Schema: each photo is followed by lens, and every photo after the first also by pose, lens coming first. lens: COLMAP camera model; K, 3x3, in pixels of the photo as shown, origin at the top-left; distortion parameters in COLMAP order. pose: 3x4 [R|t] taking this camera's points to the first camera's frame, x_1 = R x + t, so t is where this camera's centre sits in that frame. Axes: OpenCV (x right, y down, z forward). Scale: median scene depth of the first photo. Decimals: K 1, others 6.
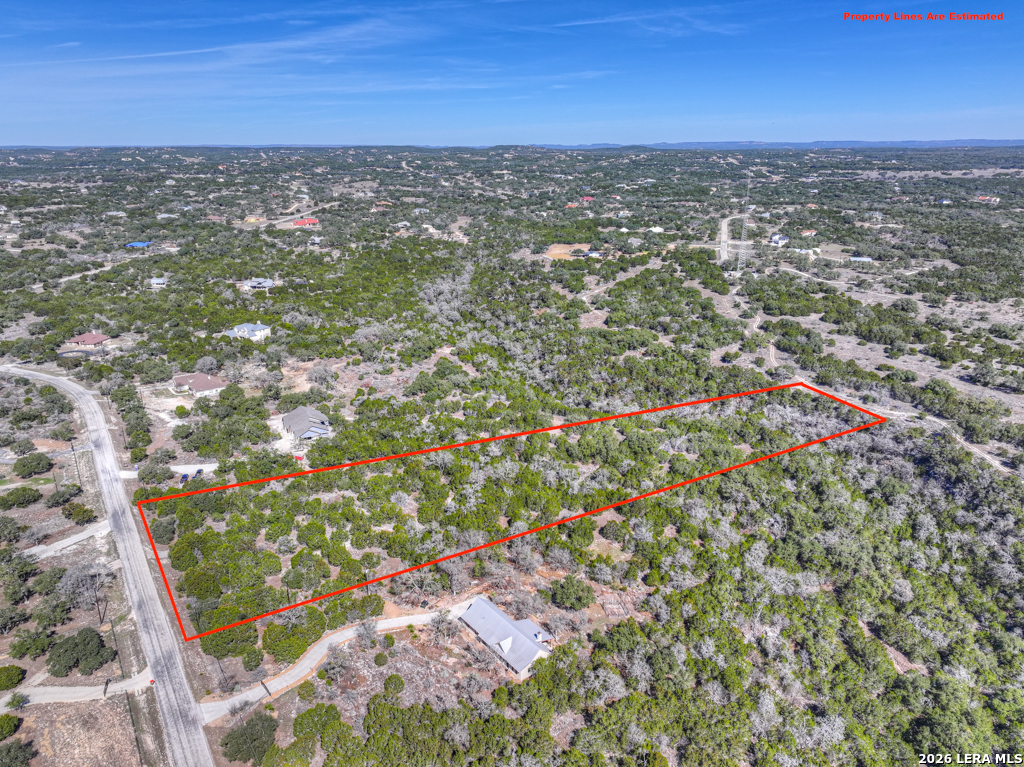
lens RADIAL K [[727.5, 0, 510.6], [0, 727.5, 380.7], [0, 0, 1]] dist [-0.003710, 0.020728]
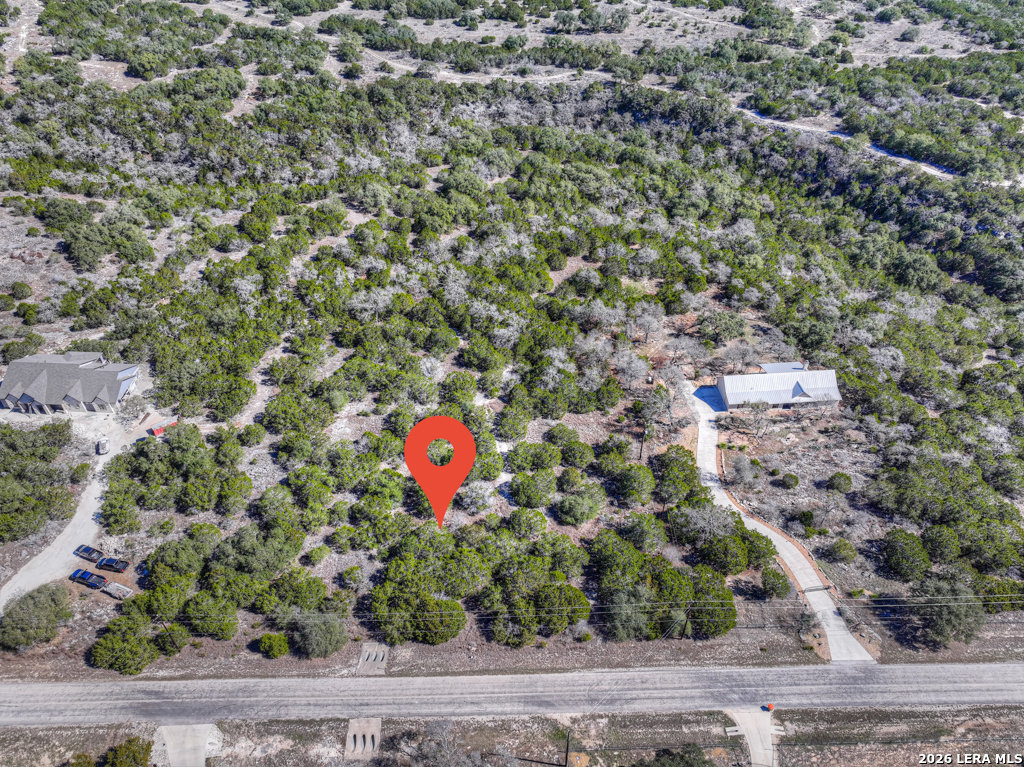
lens RADIAL K [[727.5, 0, 514.4], [0, 727.5, 377.0], [0, 0, 1]] dist [-0.003710, 0.020728]
pose [[0.523306, -0.514764, 0.679094, -0.412618], [0.260096, 0.855382, 0.447964, -0.088107], [-0.811480, -0.057793, 0.581515, 0.375828]]
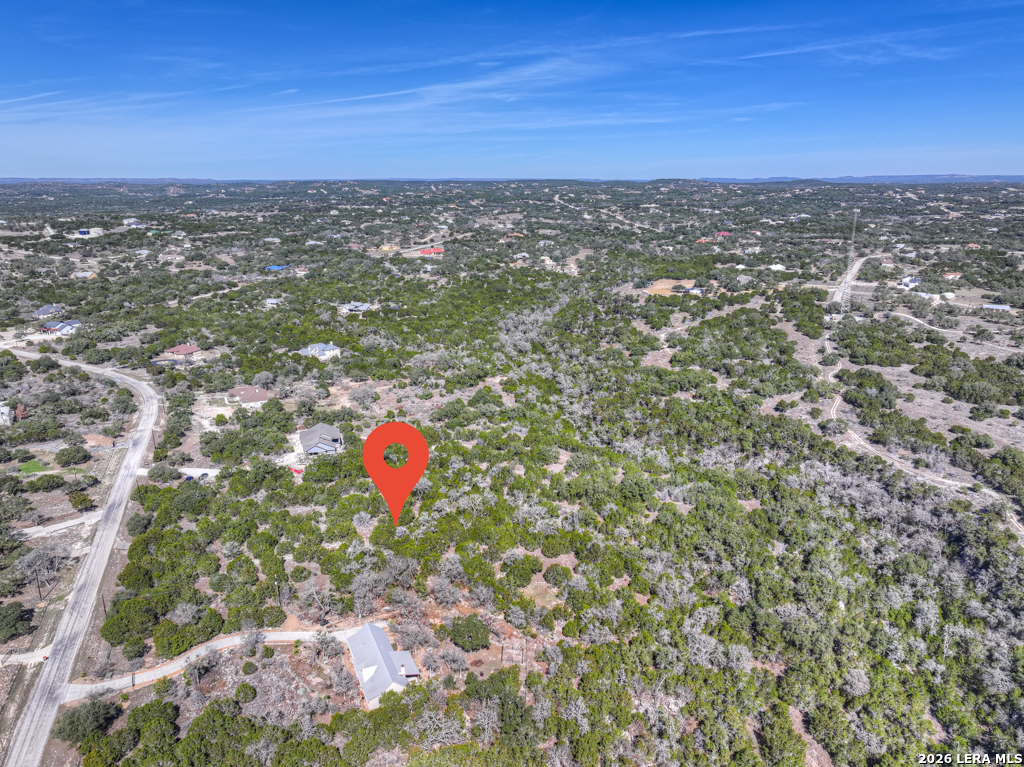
lens RADIAL K [[727.5, 0, 509.2], [0, 727.5, 384.0], [0, 0, 1]] dist [-0.003710, 0.020728]
pose [[0.973402, 0.062955, -0.220283, 0.188277], [-0.071334, 0.996993, -0.030283, -0.008235], [0.217715, 0.045191, 0.974966, 0.024231]]
